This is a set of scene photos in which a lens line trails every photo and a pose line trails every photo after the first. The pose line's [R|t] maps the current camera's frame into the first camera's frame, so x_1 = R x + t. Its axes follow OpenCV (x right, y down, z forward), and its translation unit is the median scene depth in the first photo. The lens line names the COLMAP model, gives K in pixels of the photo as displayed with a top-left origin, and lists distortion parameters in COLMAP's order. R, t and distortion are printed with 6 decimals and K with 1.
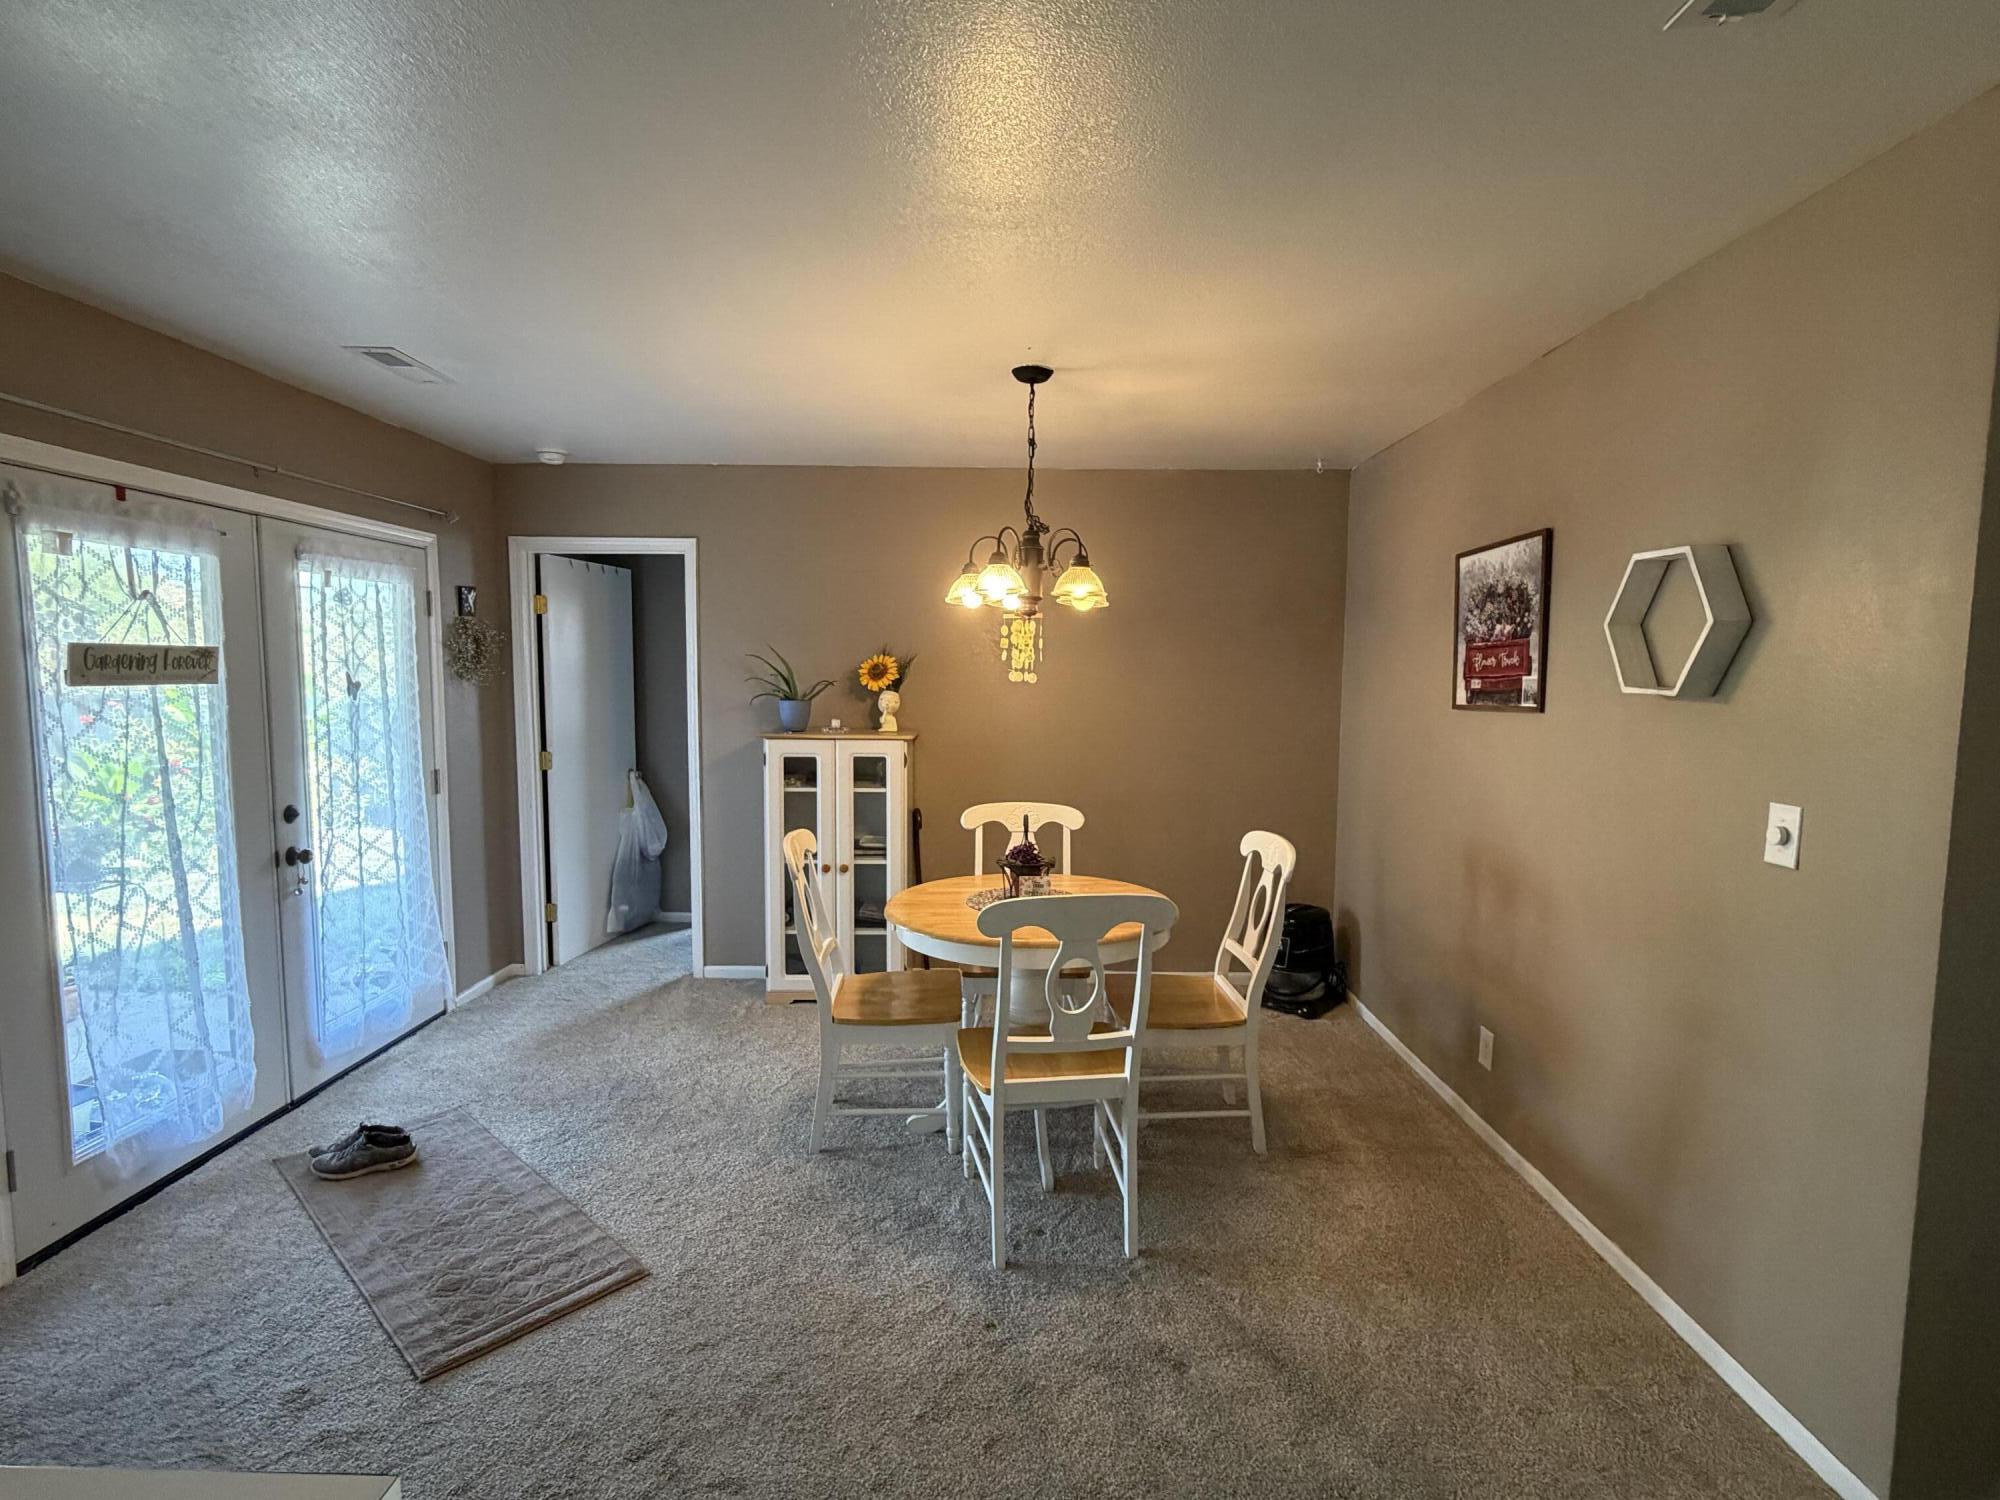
lens RADIAL K [[958.9, 0, 1000.0], [0, 958.9, 750.0], [0, 0, 1]] dist [0.002525, 0.000593]
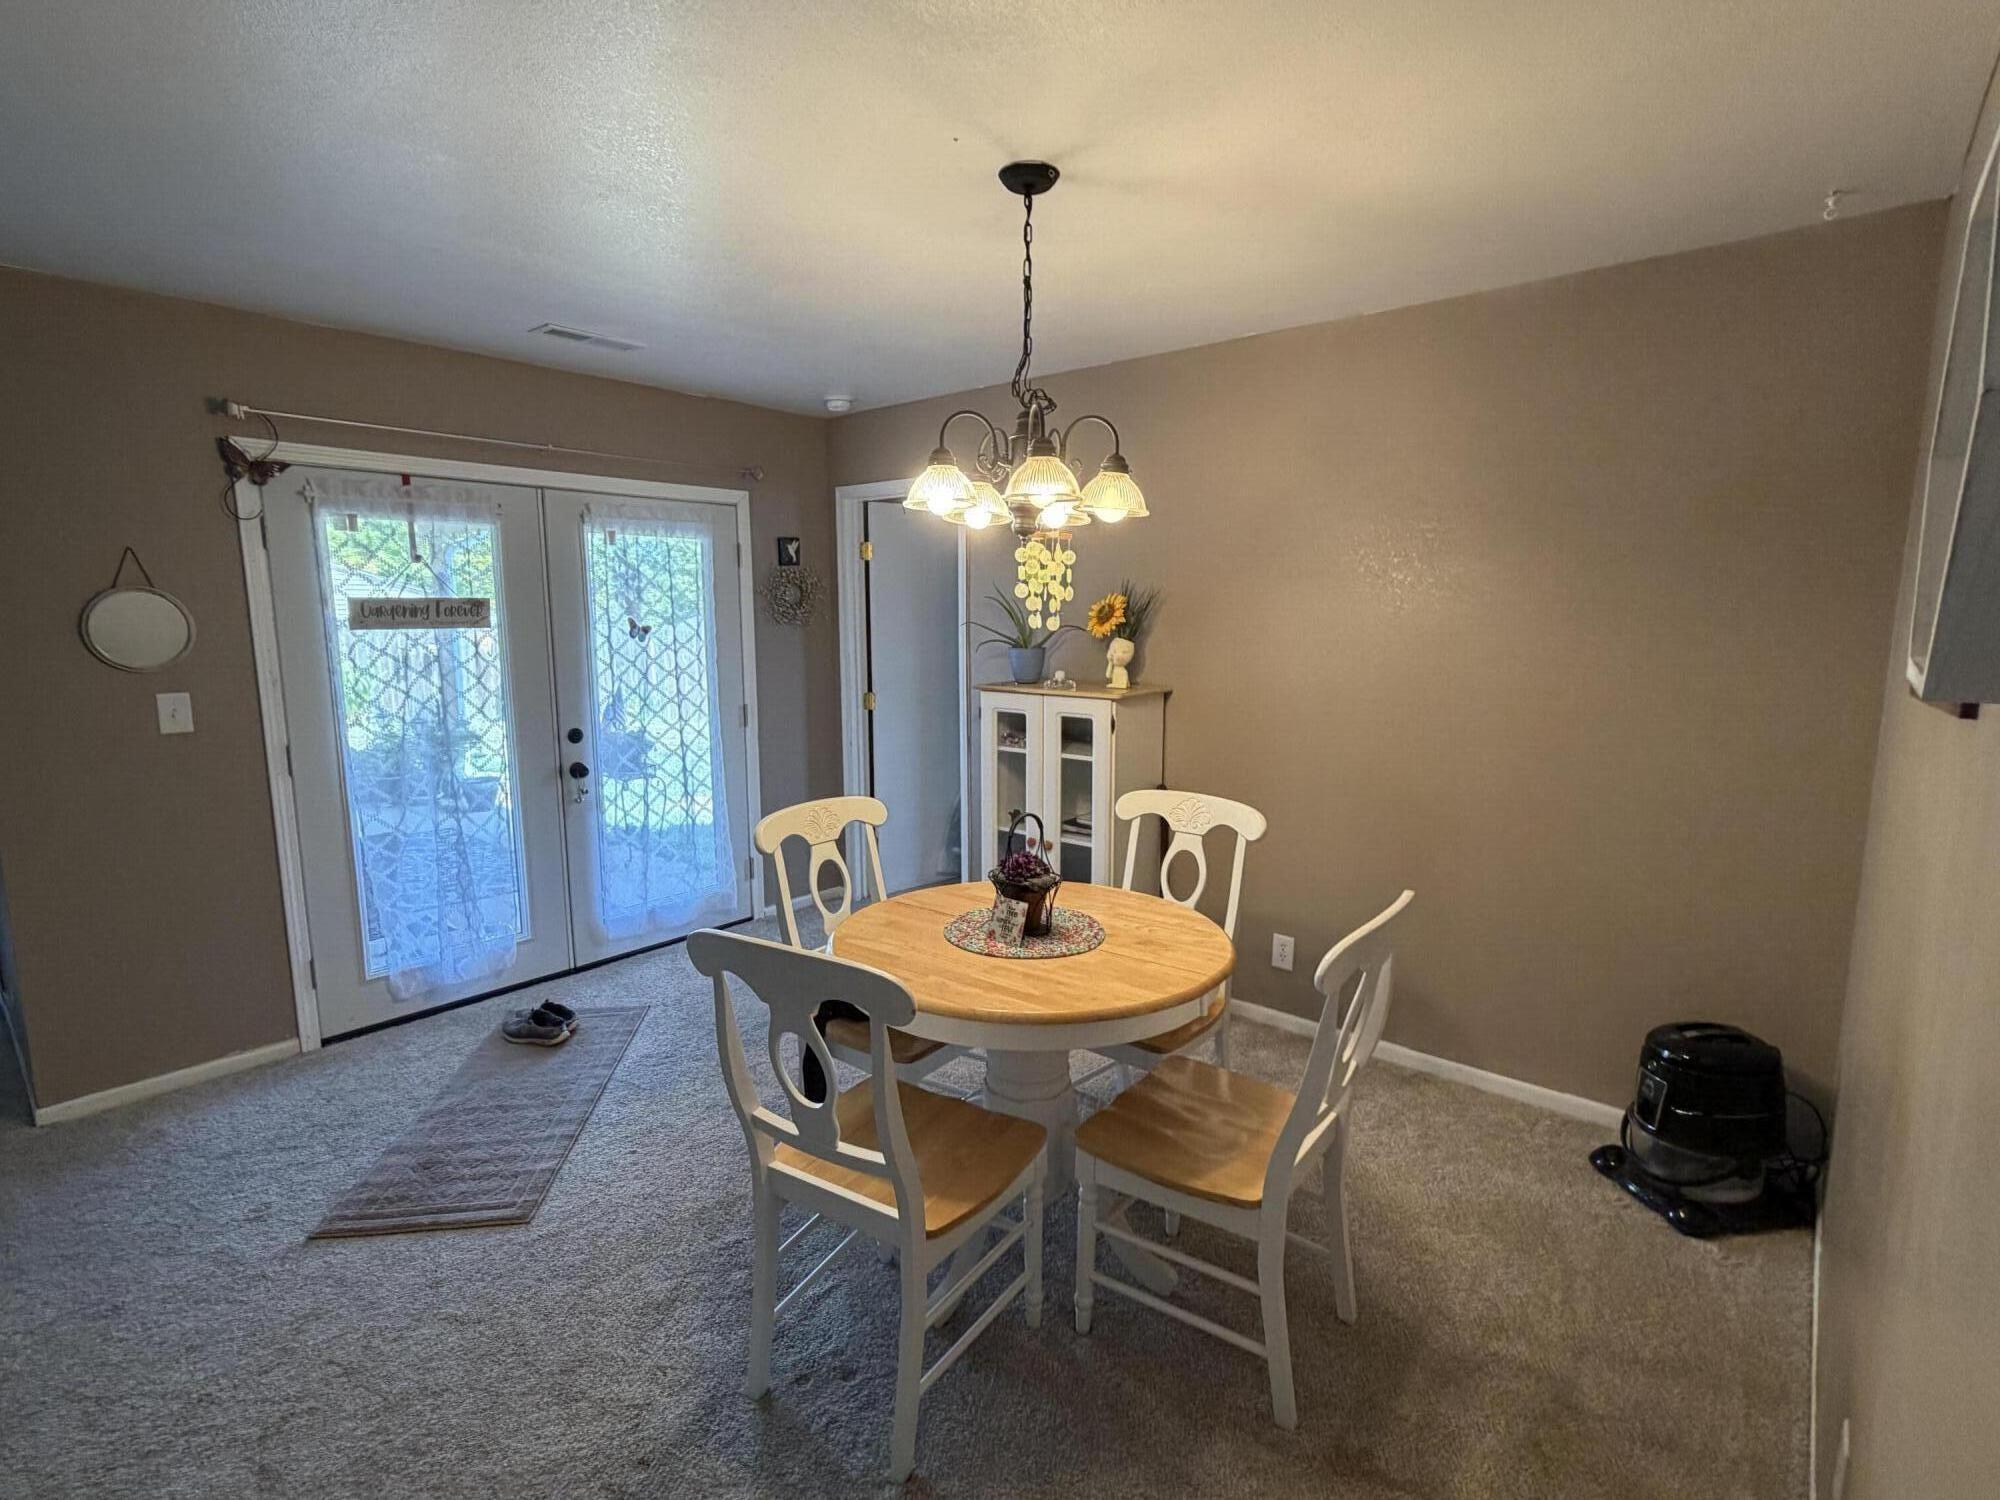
lens RADIAL K [[958.9, 0, 1000.0], [0, 958.9, 750.0], [0, 0, 1]] dist [0.002525, 0.000593]
pose [[0.767480, 0.084147, -0.635526, 0.448150], [-0.045927, 0.996018, 0.076415, -0.032906], [0.639425, -0.029459, 0.768289, 0.412604]]
